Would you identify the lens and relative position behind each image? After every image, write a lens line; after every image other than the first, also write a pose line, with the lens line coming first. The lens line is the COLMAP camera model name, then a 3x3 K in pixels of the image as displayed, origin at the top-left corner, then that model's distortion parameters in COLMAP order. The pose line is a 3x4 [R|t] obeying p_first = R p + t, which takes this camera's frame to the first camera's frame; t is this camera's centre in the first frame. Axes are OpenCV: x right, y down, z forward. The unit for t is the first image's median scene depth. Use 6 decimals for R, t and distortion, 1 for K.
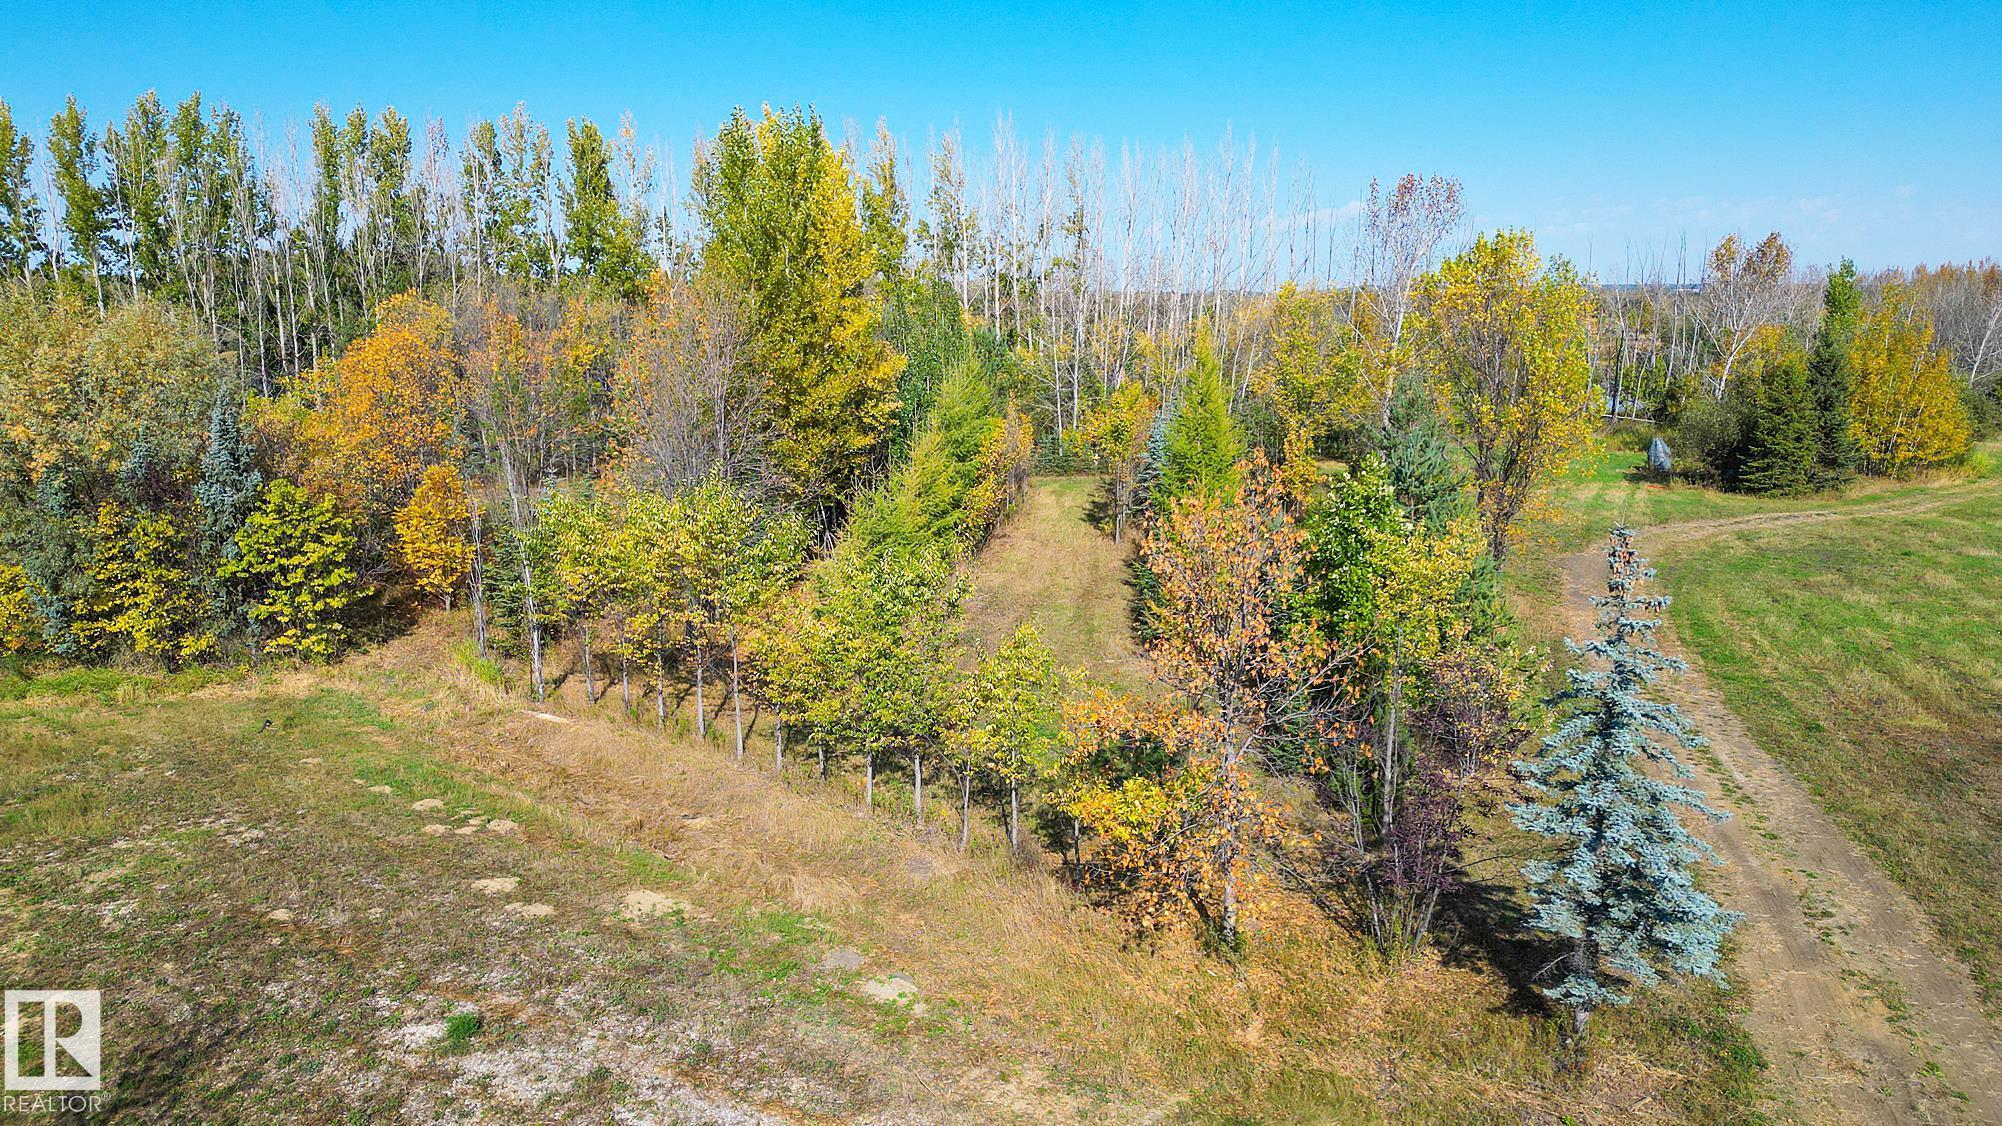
lens RADIAL K [[1399.7, 0, 990.5], [0, 1399.7, 570.1], [0, 0, 1]] dist [0.077567, -0.075104]
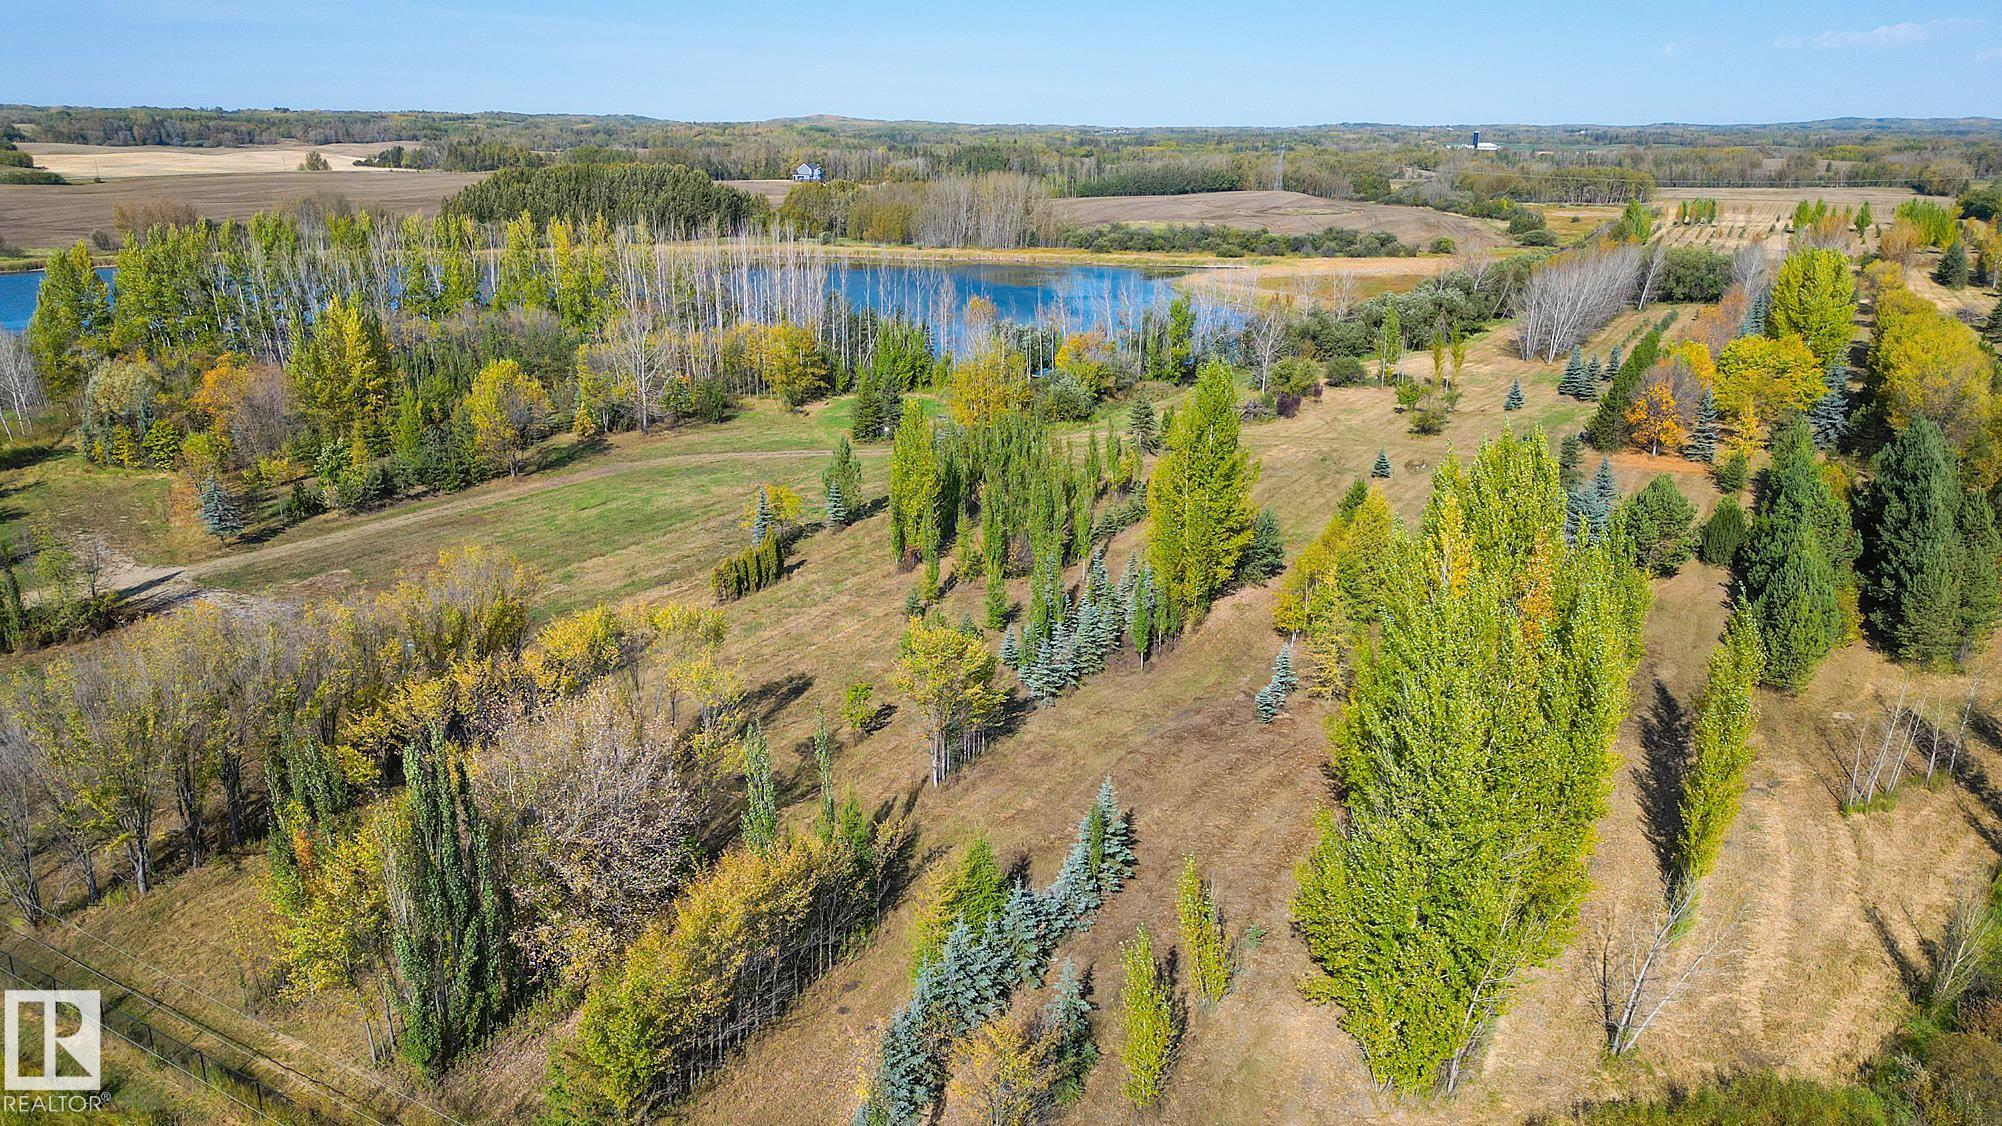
lens RADIAL K [[1399.7, 0, 1006.5], [0, 1399.7, 558.8], [0, 0, 1]] dist [0.077567, -0.075104]
pose [[0.961502, 0.085523, -0.261152, 2.003201], [-0.056803, 0.991668, 0.115619, -0.199771], [0.268865, -0.096334, 0.958348, -1.517263]]
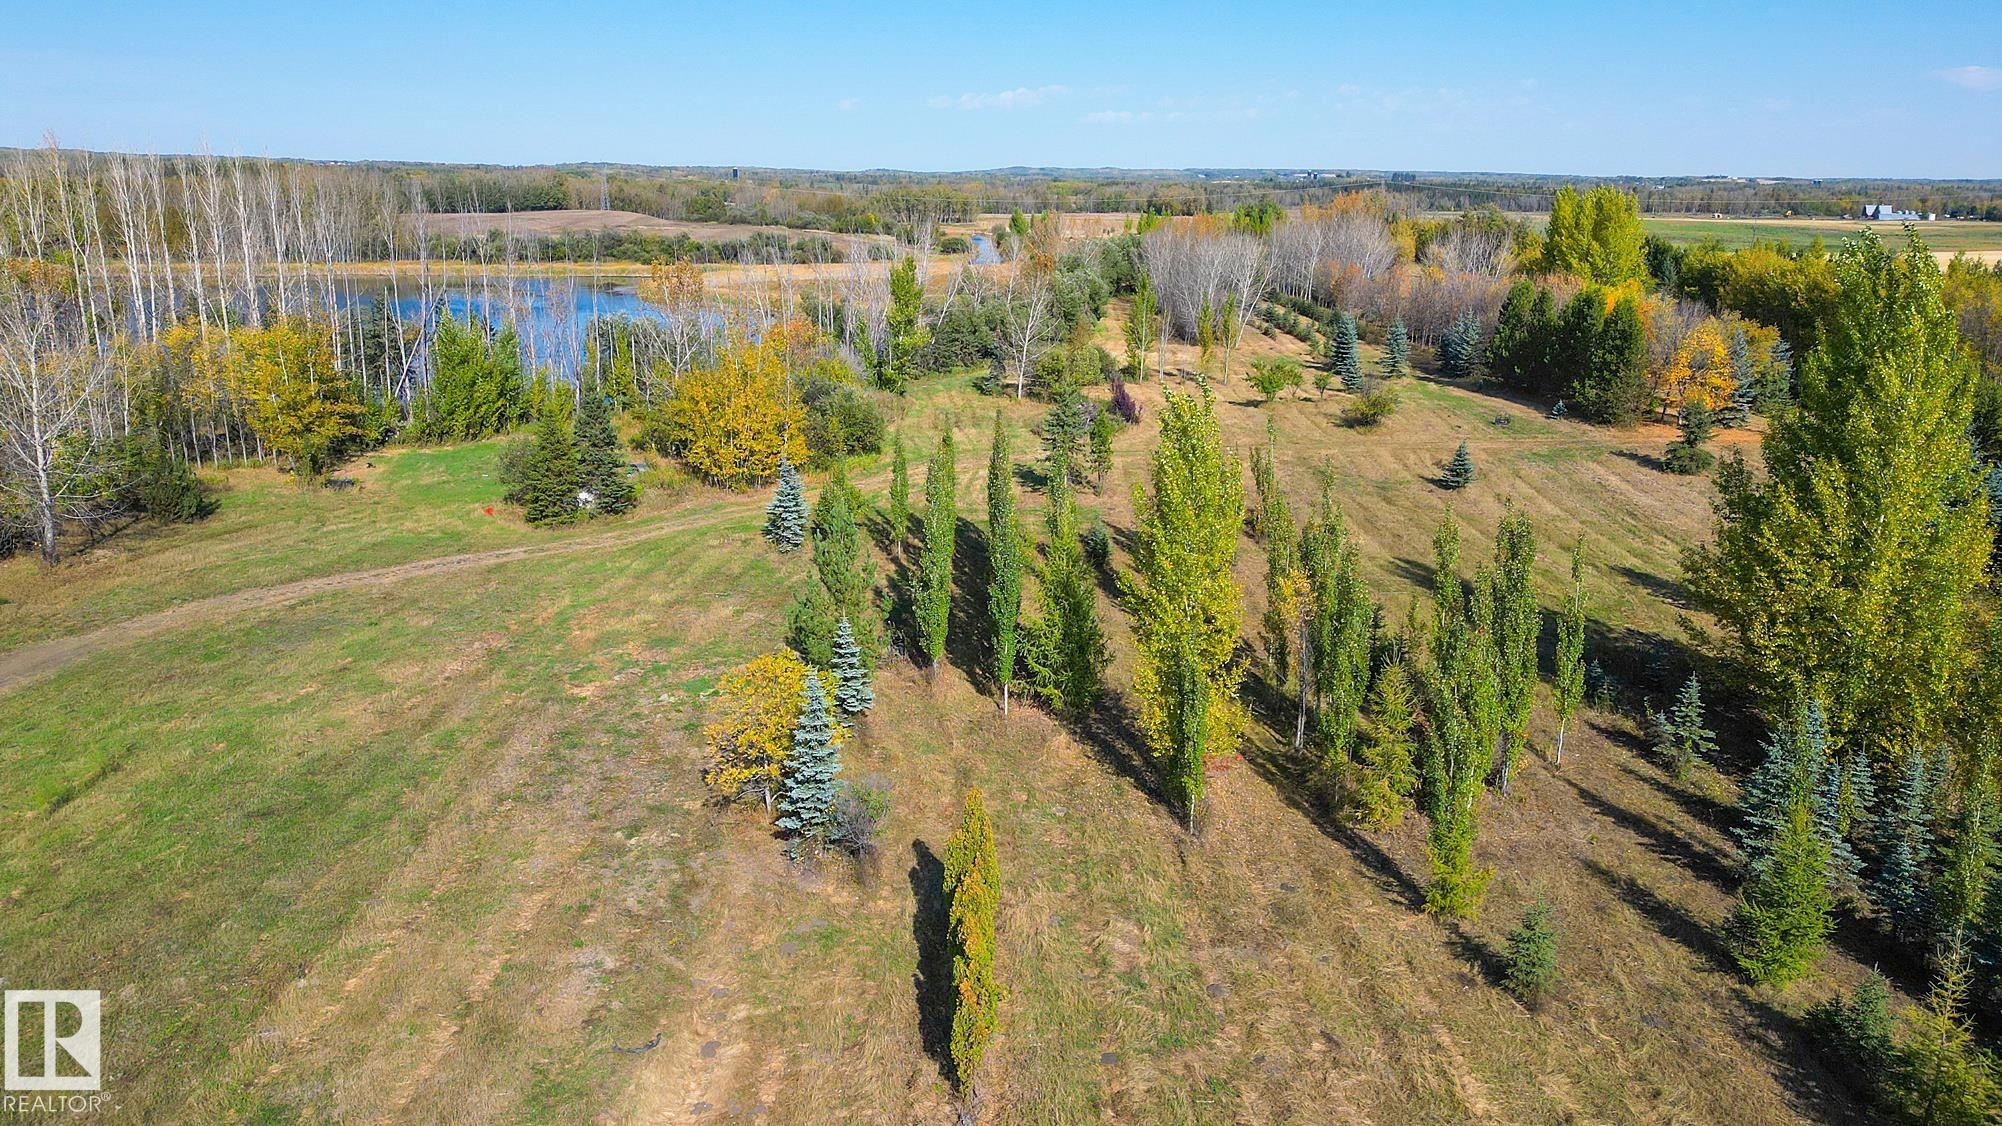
lens RADIAL K [[1399.7, 0, 988.0], [0, 1399.7, 574.9], [0, 0, 1]] dist [0.077567, -0.075104]
pose [[0.974451, -0.052309, 0.218426, 0.961137], [0.033029, 0.995303, 0.091005, -0.152720], [-0.222160, -0.081466, 0.971601, -0.247865]]
